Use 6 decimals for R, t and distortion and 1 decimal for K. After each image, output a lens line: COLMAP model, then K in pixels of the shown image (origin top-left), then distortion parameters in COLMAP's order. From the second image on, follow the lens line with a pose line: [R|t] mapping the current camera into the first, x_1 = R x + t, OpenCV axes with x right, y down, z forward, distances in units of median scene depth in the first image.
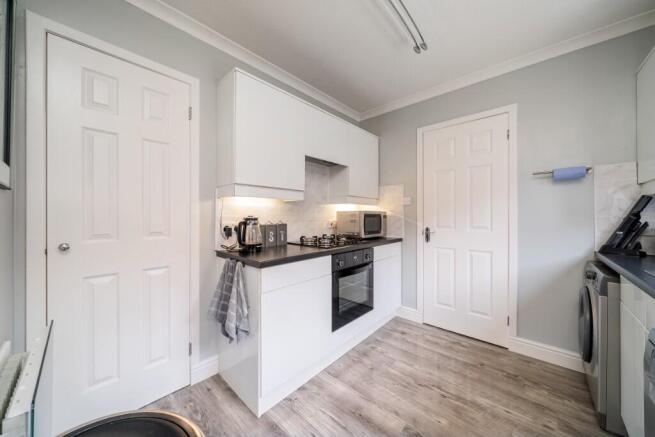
lens RADIAL K [[239.9, 0, 326.6], [0, 239.9, 214.9], [0, 0, 1]] dist [-0.000437, -0.000007]
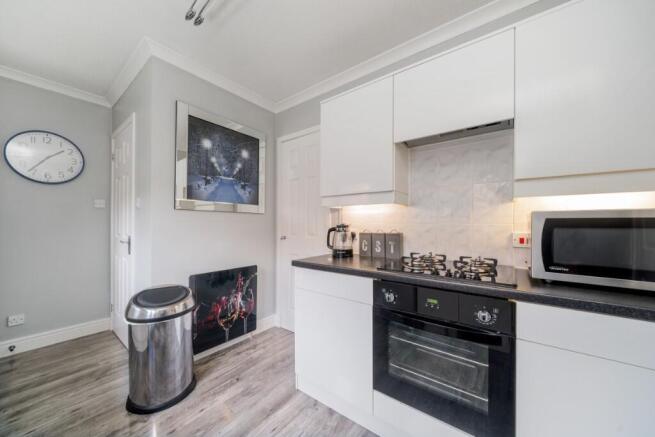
lens RADIAL K [[239.9, 0, 326.2], [0, 239.9, 222.4], [0, 0, 1]] dist [-0.000437, -0.000007]
pose [[0.057347, -0.003947, -0.998347, 0.658776], [0.001156, 0.999992, -0.003887, 0.002978], [0.998354, -0.000931, 0.057351, 0.752091]]
